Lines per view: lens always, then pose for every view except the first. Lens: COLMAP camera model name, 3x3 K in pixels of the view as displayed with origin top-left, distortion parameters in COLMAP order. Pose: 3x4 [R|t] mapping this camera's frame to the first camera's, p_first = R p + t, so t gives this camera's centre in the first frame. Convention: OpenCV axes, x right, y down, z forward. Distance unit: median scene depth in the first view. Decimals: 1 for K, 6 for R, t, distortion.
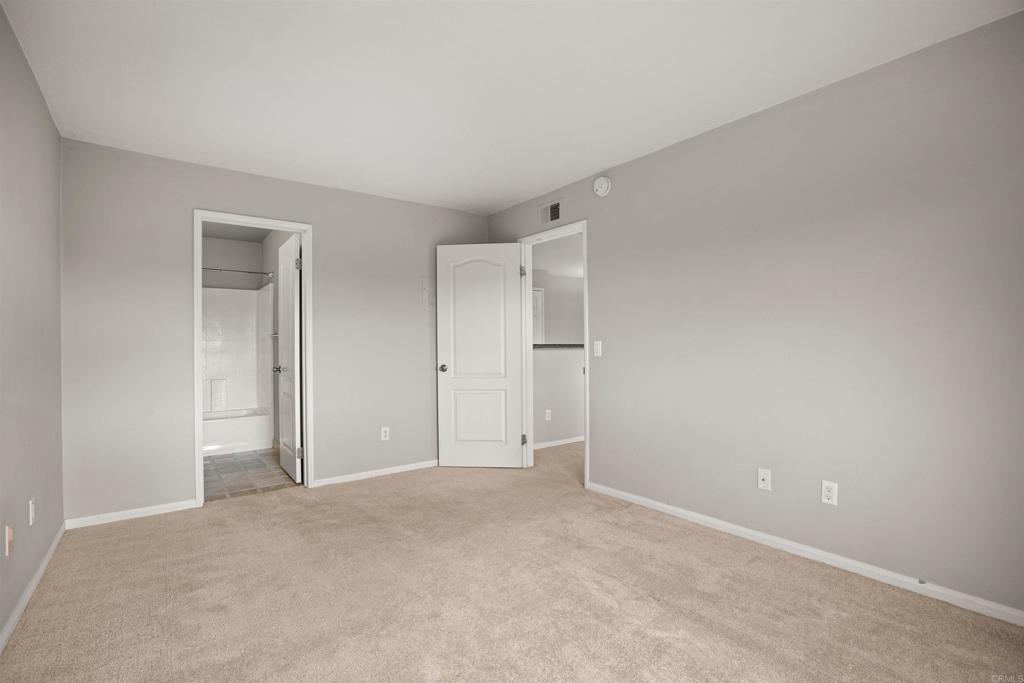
lens RADIAL K [[482.2, 0, 507.9], [0, 482.2, 341.2], [0, 0, 1]] dist [-0.041078, 0.017020]
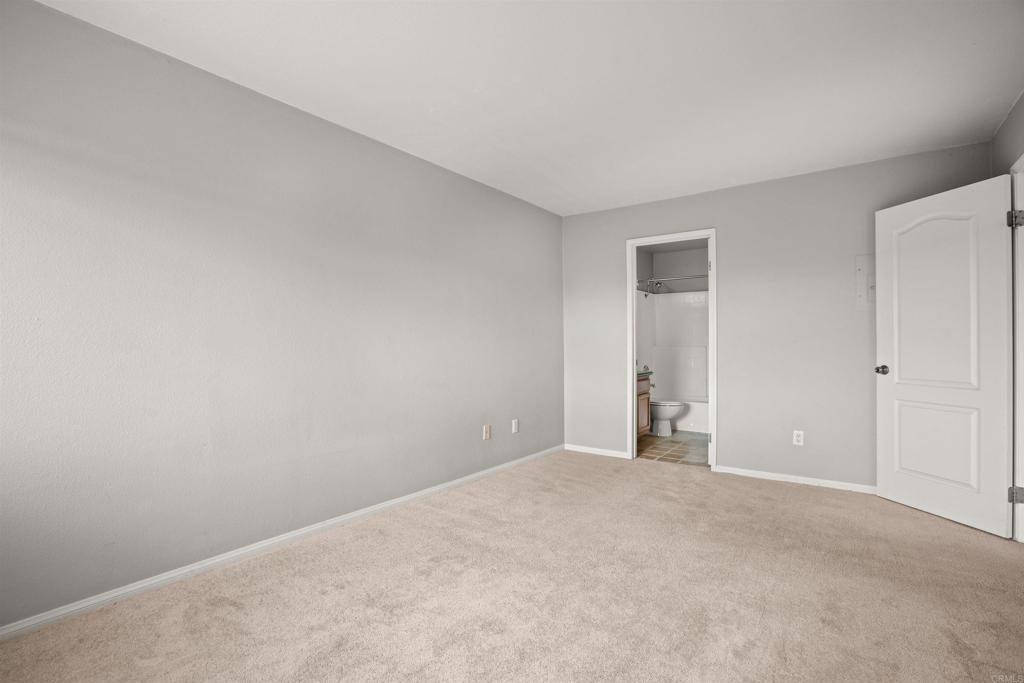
lens RADIAL K [[482.2, 0, 505.8], [0, 482.2, 340.4], [0, 0, 1]] dist [-0.041078, 0.017020]
pose [[0.264995, -0.000532, -0.964250, 0.525404], [0.004814, 0.999988, 0.000771, 0.006877], [0.964238, -0.004846, 0.264995, 0.266842]]
